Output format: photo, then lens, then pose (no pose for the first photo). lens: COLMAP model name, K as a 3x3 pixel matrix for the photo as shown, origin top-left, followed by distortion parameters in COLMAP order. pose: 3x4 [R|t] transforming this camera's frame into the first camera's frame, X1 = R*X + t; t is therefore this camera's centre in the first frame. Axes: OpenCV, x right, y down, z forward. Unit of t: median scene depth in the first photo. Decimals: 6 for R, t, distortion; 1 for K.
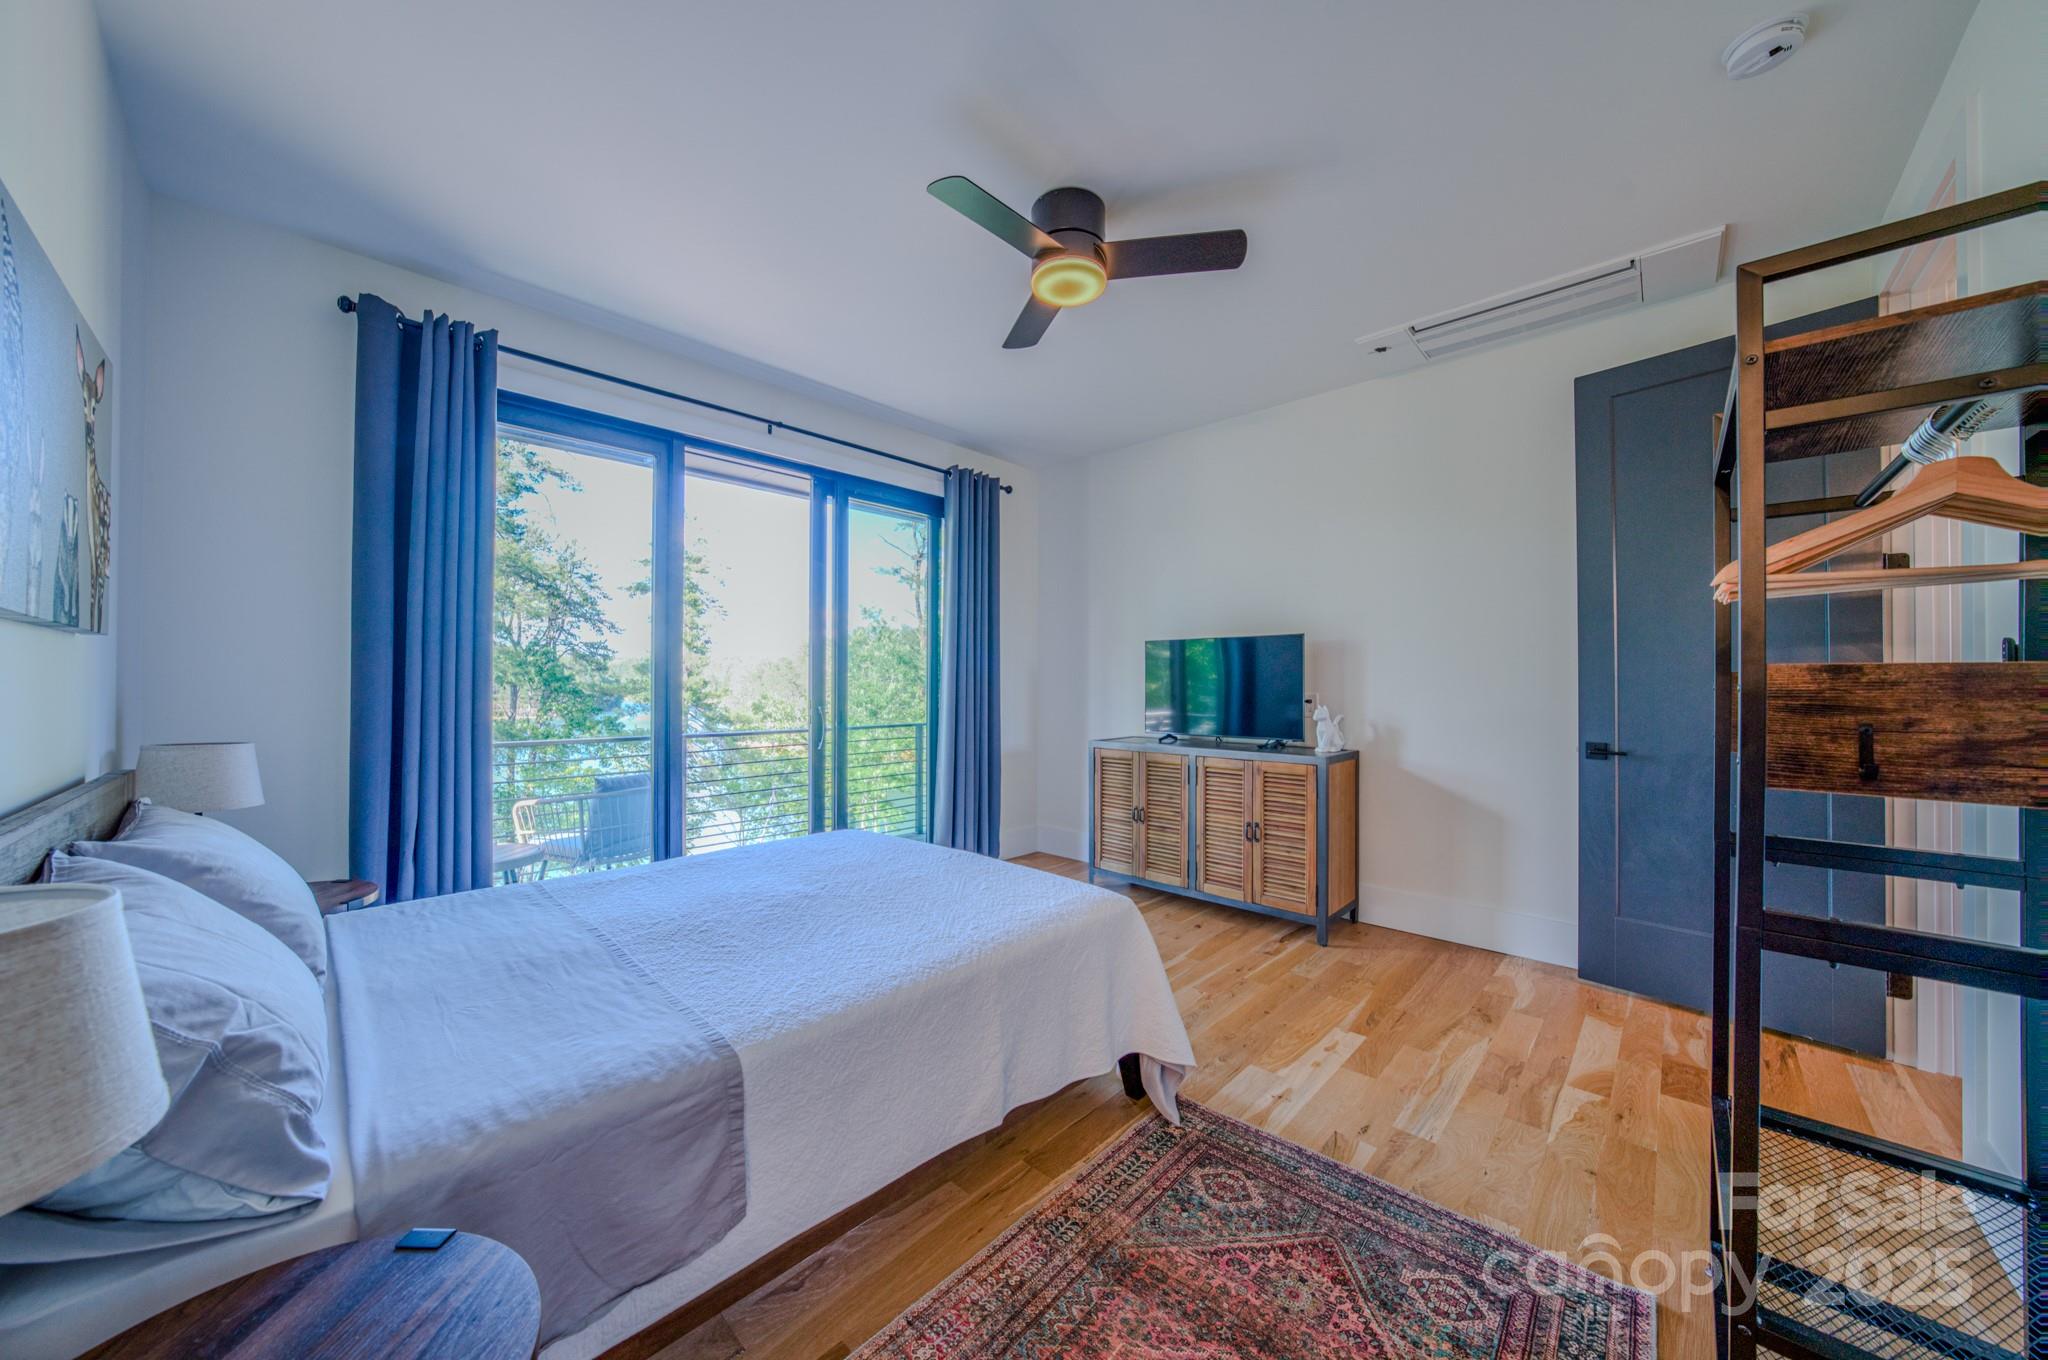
lens RADIAL K [[701.0, 0, 1026.5], [0, 701.0, 678.9], [0, 0, 1]] dist [-0.029470, 0.006455]
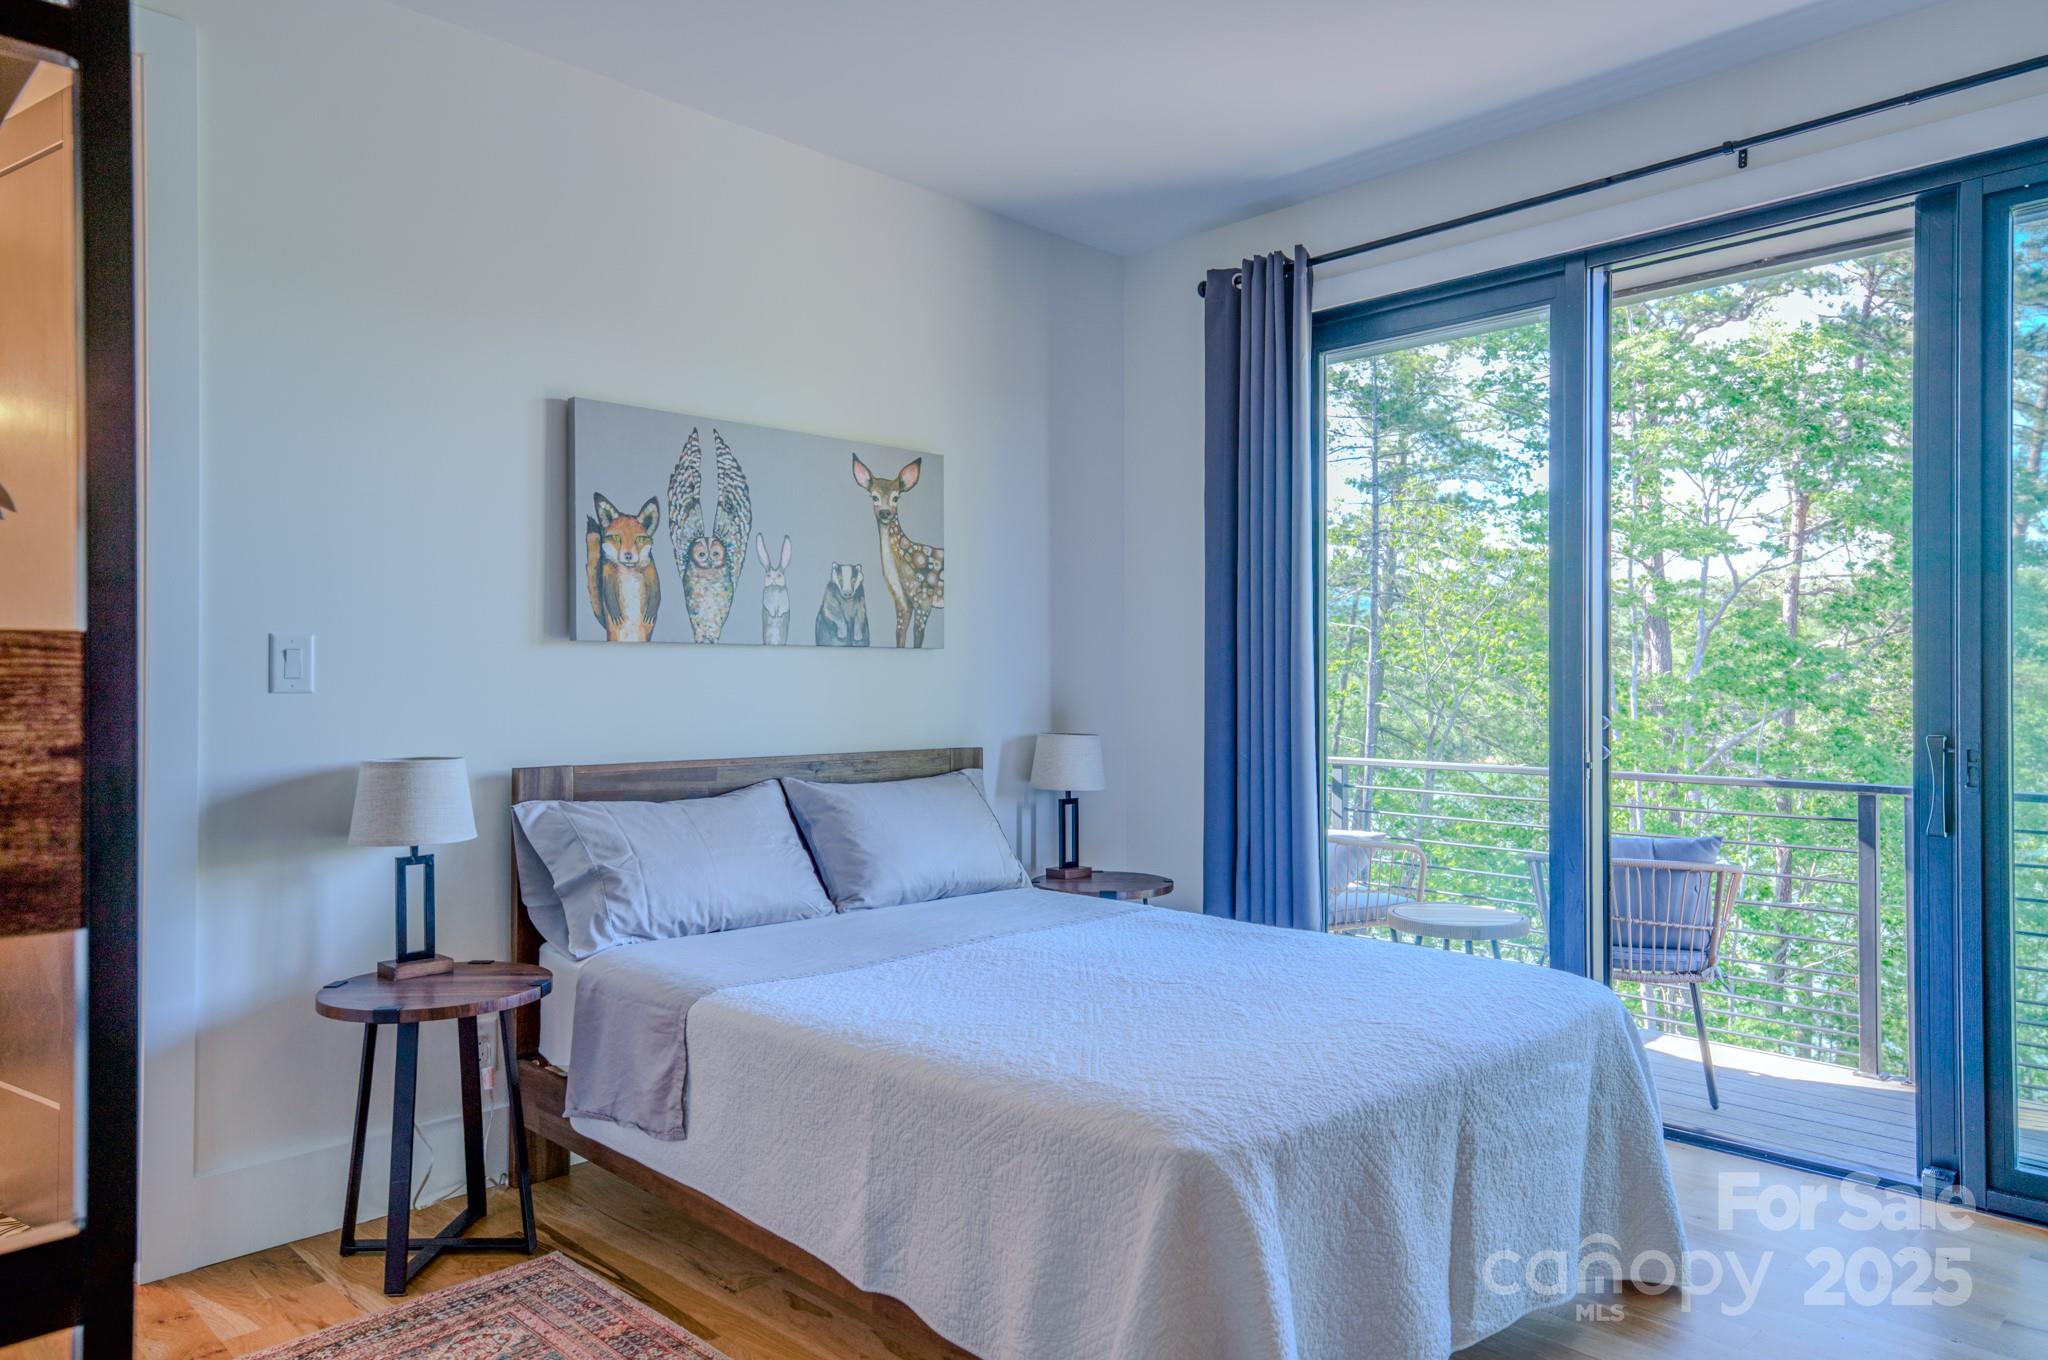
lens RADIAL K [[1324.1, 0, 1024.0], [0, 1324.1, 680.0], [0, 0, 1]] dist [-0.001330, -0.000924]
pose [[-0.035180, -0.002989, -0.999377, 0.731689], [0.009774, 0.999947, -0.003335, 0.005568], [0.999333, -0.009885, -0.035148, 0.666771]]
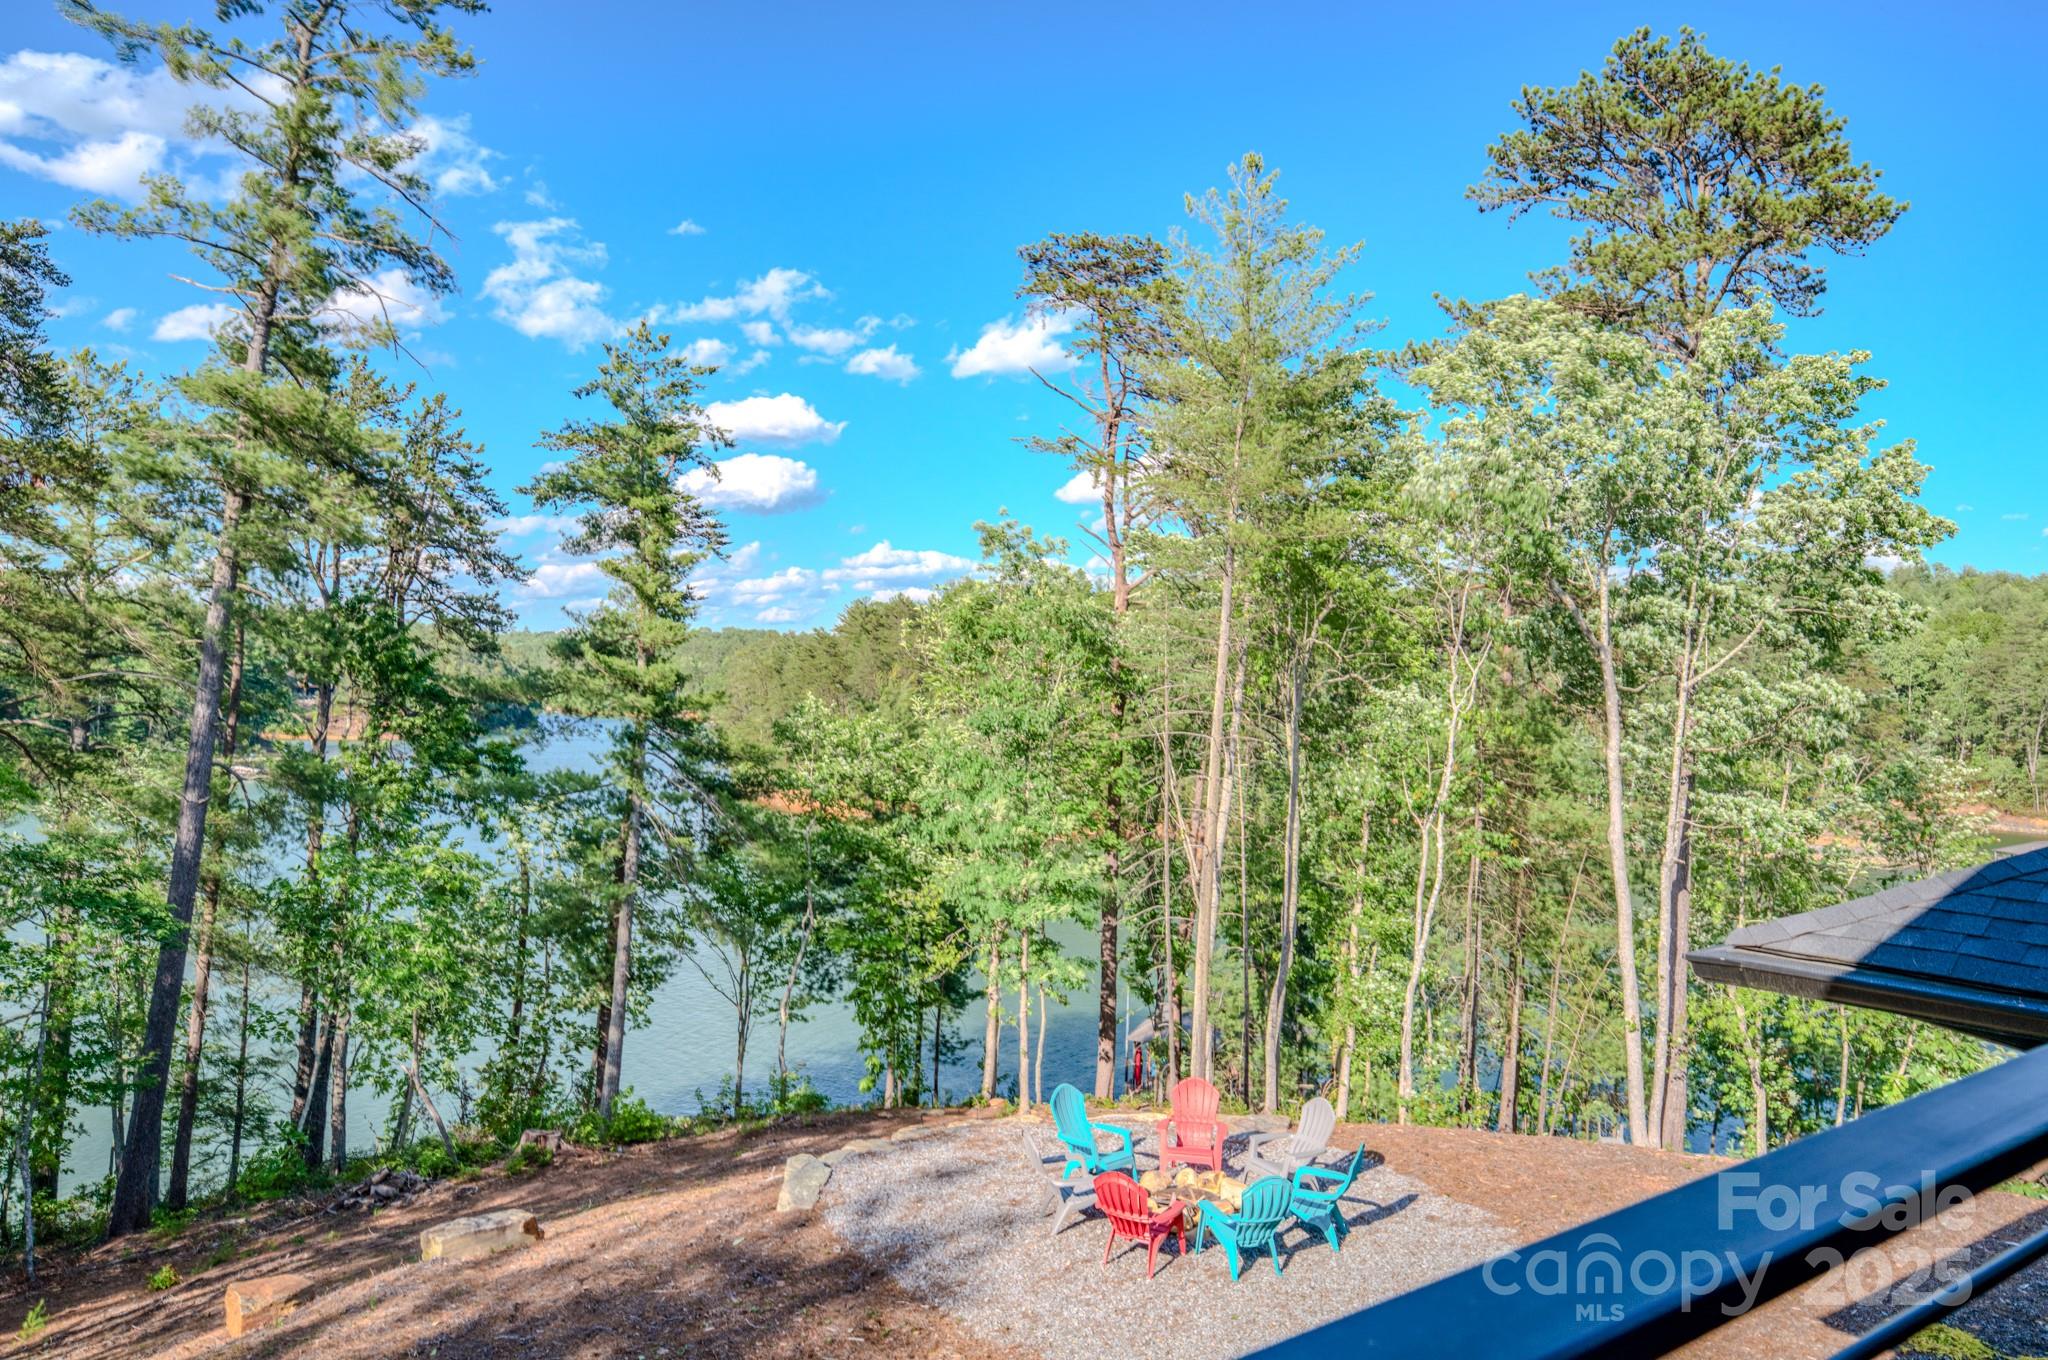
lens RADIAL K [[1324.1, 0, 1024.0], [0, 1324.1, 680.0], [0, 0, 1]] dist [-0.001330, -0.000924]
pose [[0.984413, 0.012676, -0.175413, -0.062678], [-0.012585, 0.999919, 0.001633, 0.002328], [0.175420, 0.000600, 0.984494, 0.132049]]
